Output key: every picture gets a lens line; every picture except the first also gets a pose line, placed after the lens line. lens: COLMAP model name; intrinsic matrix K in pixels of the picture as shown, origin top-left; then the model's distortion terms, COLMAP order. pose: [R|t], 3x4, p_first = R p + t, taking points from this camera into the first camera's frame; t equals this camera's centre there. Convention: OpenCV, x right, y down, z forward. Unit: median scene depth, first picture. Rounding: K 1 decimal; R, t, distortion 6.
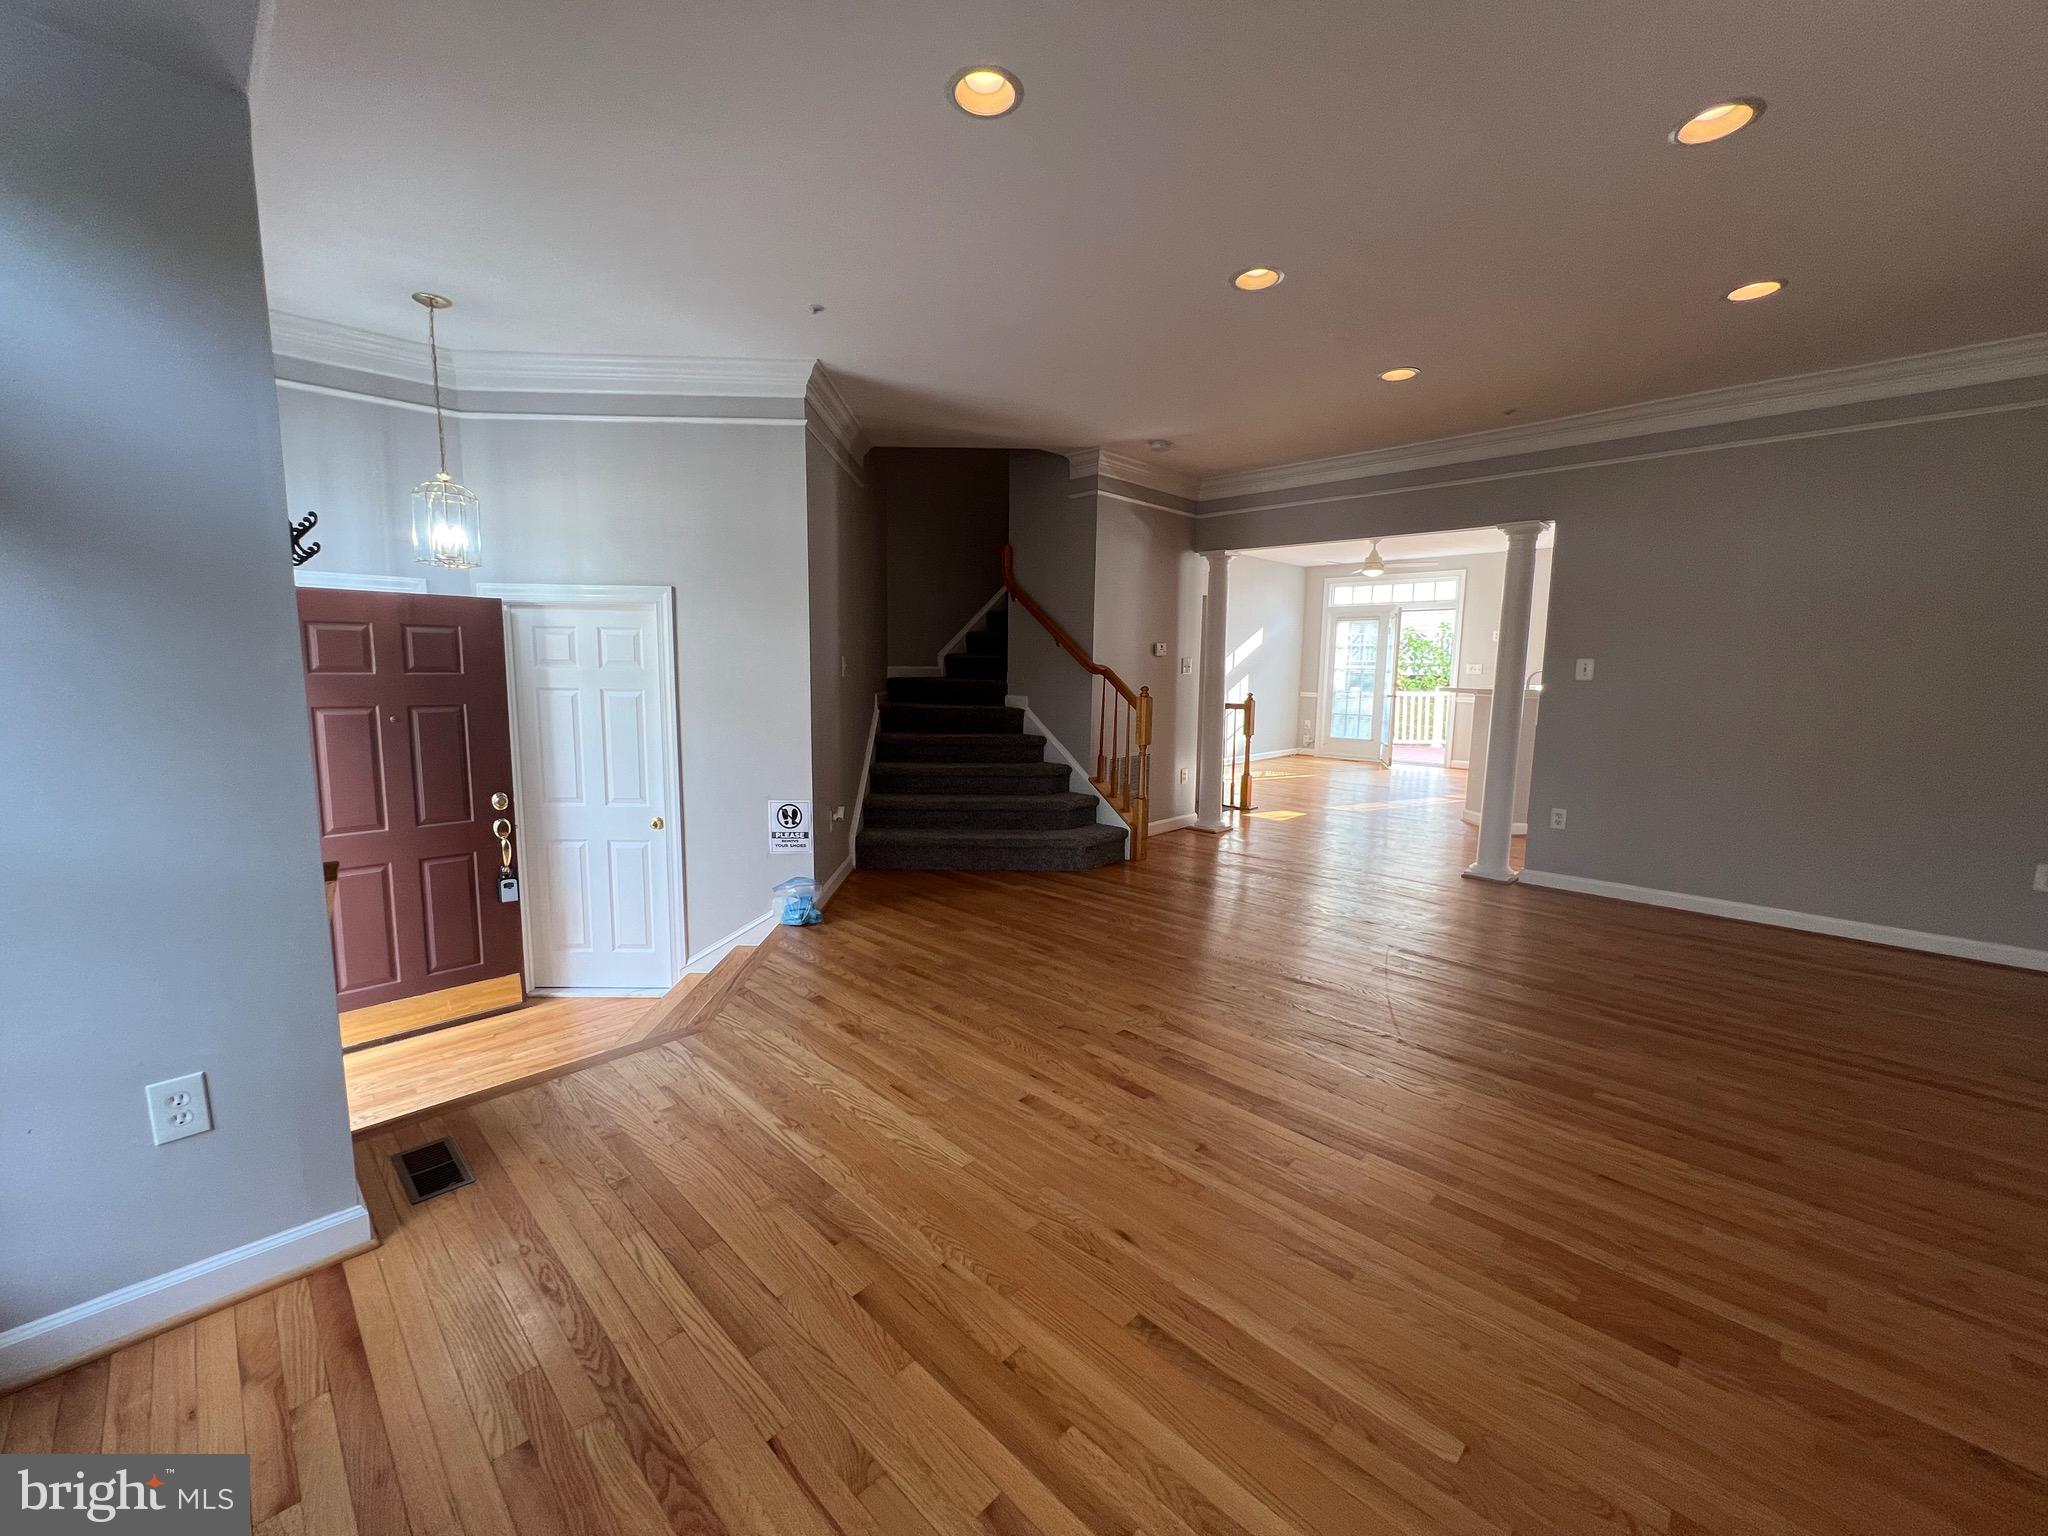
lens RADIAL K [[821.0, 0, 1018.6], [0, 821.0, 765.5], [0, 0, 1]] dist [-0.001886, 0.000747]
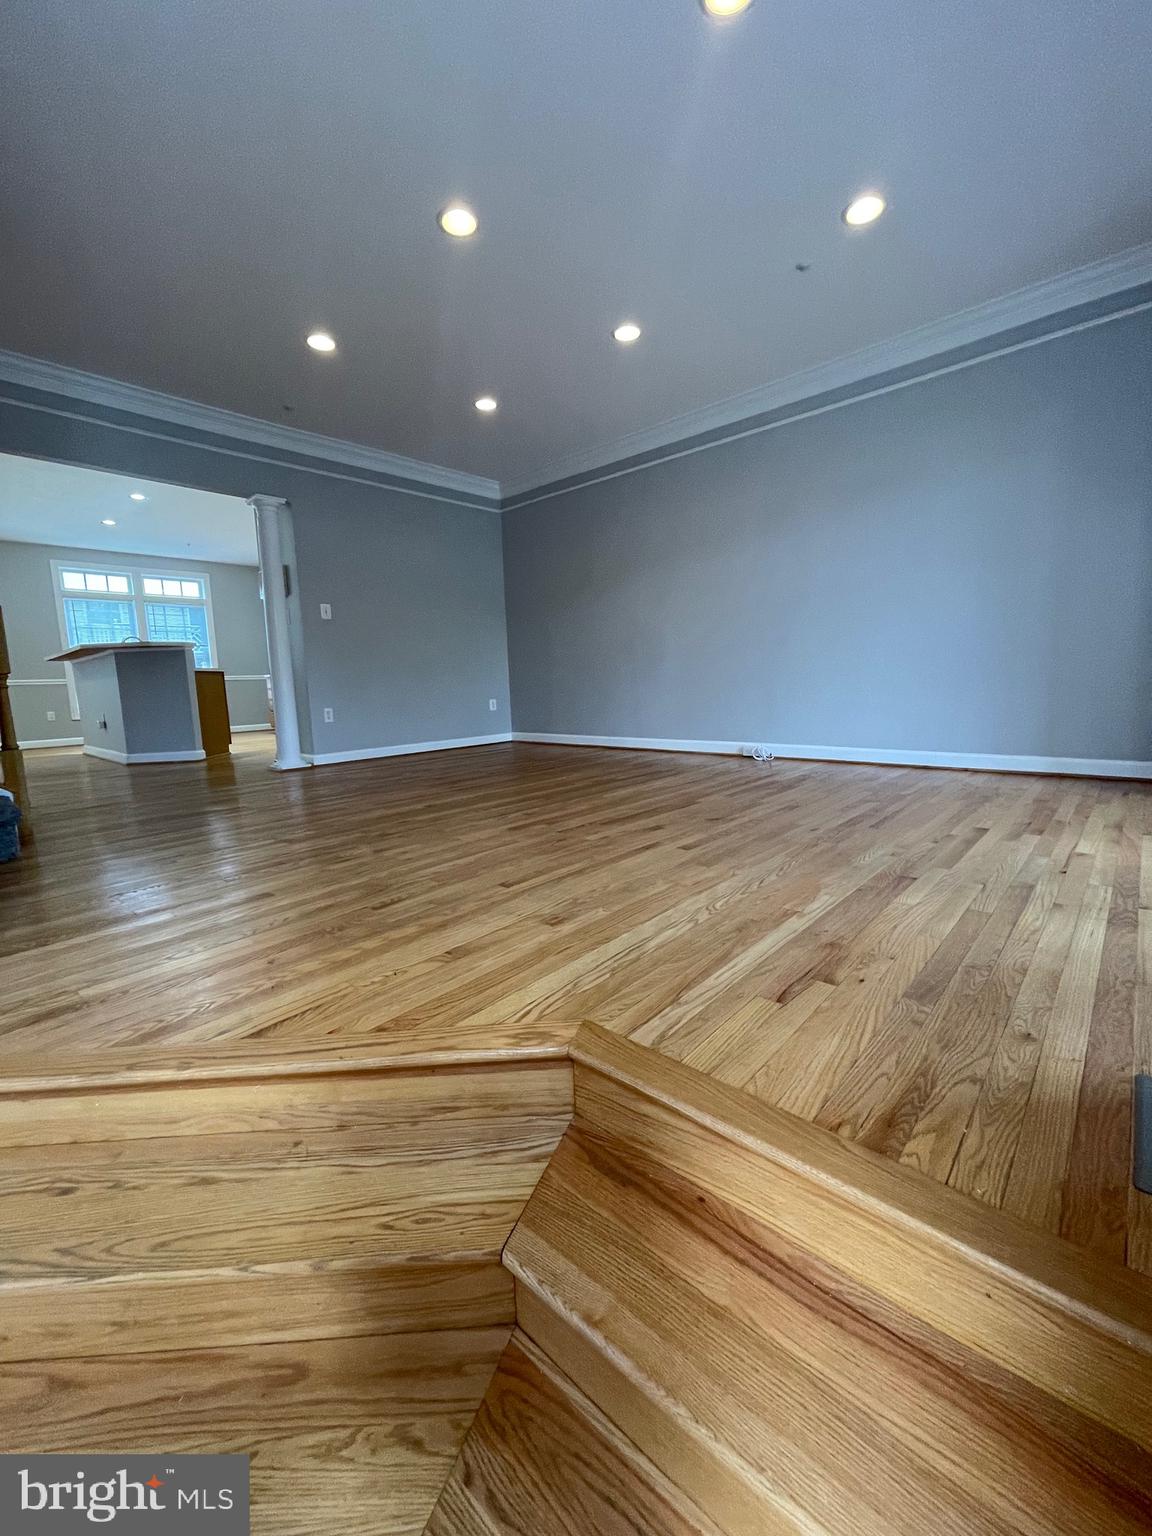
lens RADIAL K [[616.0, 0, 577.6], [0, 616.0, 766.3], [0, 0, 1]] dist [-0.000898, -0.000078]
pose [[-0.046586, -0.142090, 0.988757, -0.666861], [0.158906, 0.976173, 0.147769, 0.089680], [-0.986194, 0.164004, -0.022897, 0.869604]]
